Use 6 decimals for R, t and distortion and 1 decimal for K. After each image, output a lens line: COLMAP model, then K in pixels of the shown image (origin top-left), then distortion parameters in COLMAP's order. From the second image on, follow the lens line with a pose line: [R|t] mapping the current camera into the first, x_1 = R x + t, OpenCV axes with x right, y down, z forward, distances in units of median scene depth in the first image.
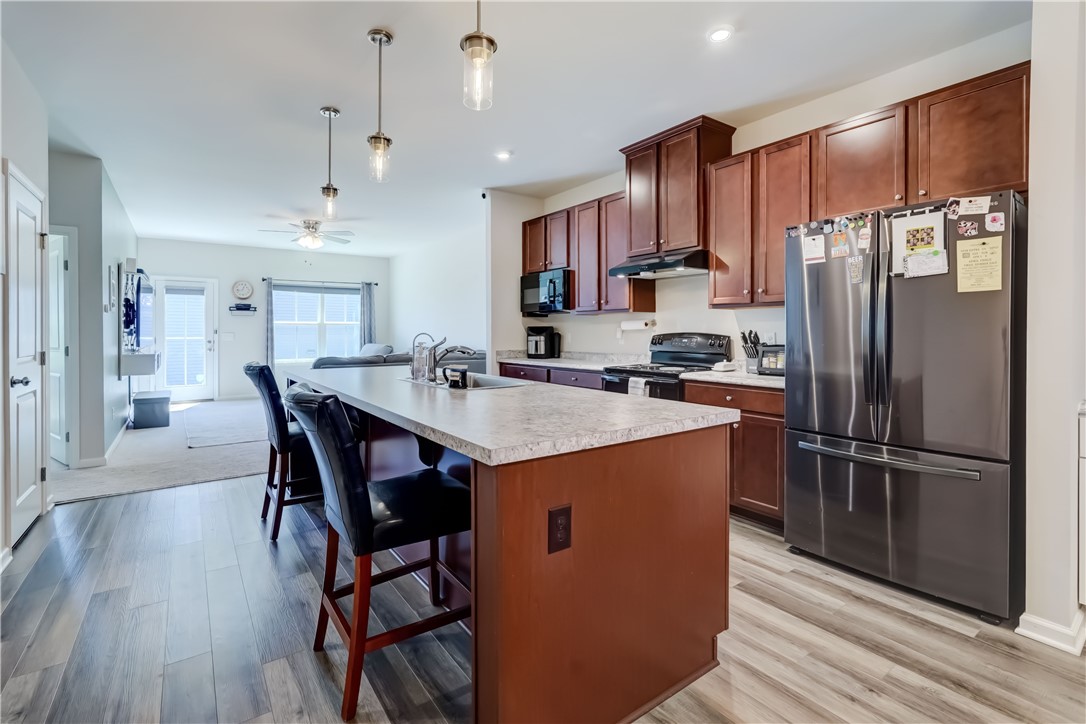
lens RADIAL K [[482.1, 0, 534.0], [0, 482.1, 341.9], [0, 0, 1]] dist [-0.008224, 0.003878]
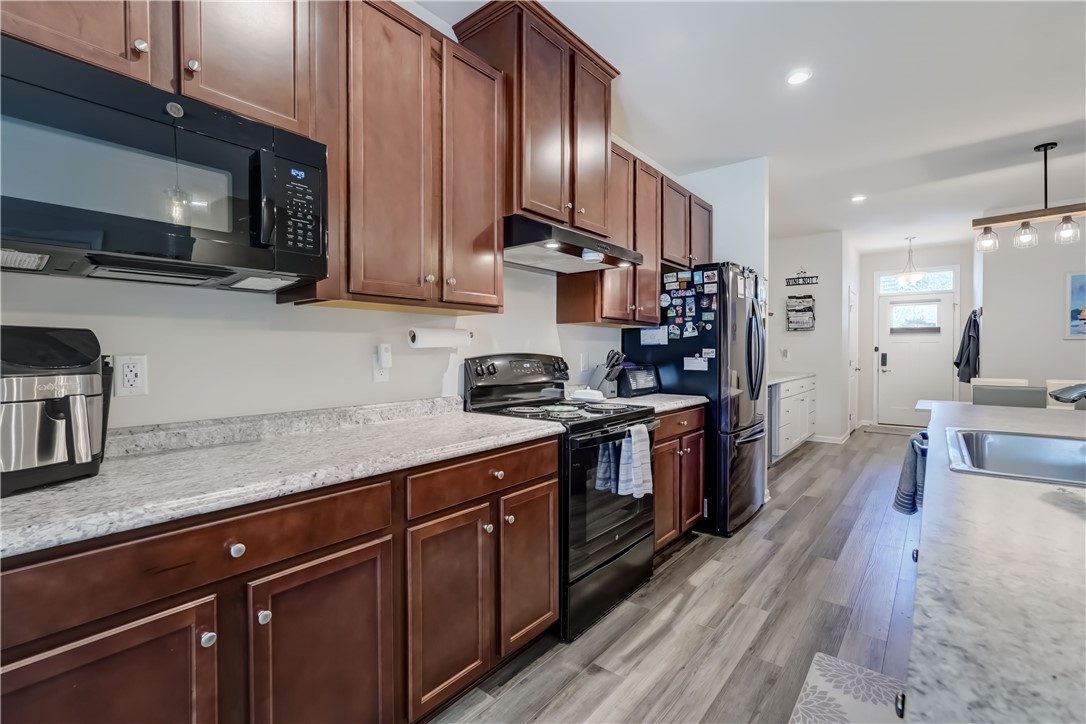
lens RADIAL K [[482.1, 0, 549.4], [0, 482.1, 356.1], [0, 0, 1]] dist [-0.008224, 0.003878]
pose [[-0.262360, -0.007939, 0.964937, -0.188150], [0.022843, 0.999635, 0.014436, -0.013912], [-0.964700, 0.025829, -0.262083, 0.668598]]
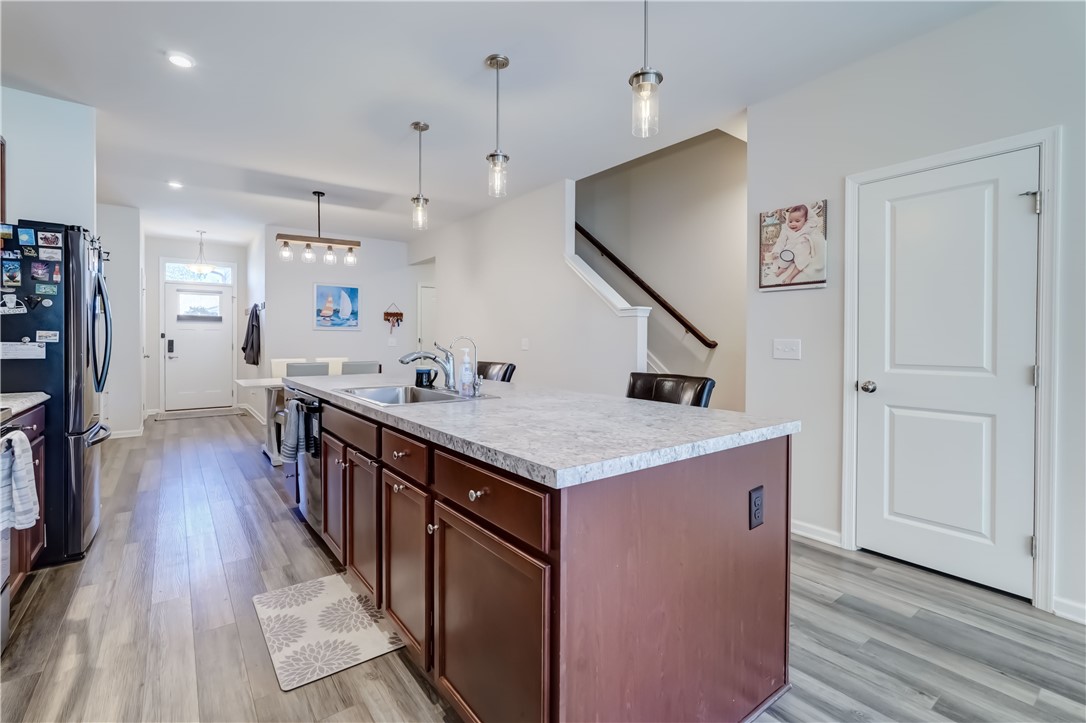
lens RADIAL K [[482.1, 0, 537.4], [0, 482.1, 346.4], [0, 0, 1]] dist [-0.008224, 0.003878]
pose [[-0.999746, -0.000962, -0.022519, -0.141749], [-0.001768, 0.999358, 0.035781, -0.012705], [0.022470, 0.035812, -0.999106, 0.771205]]
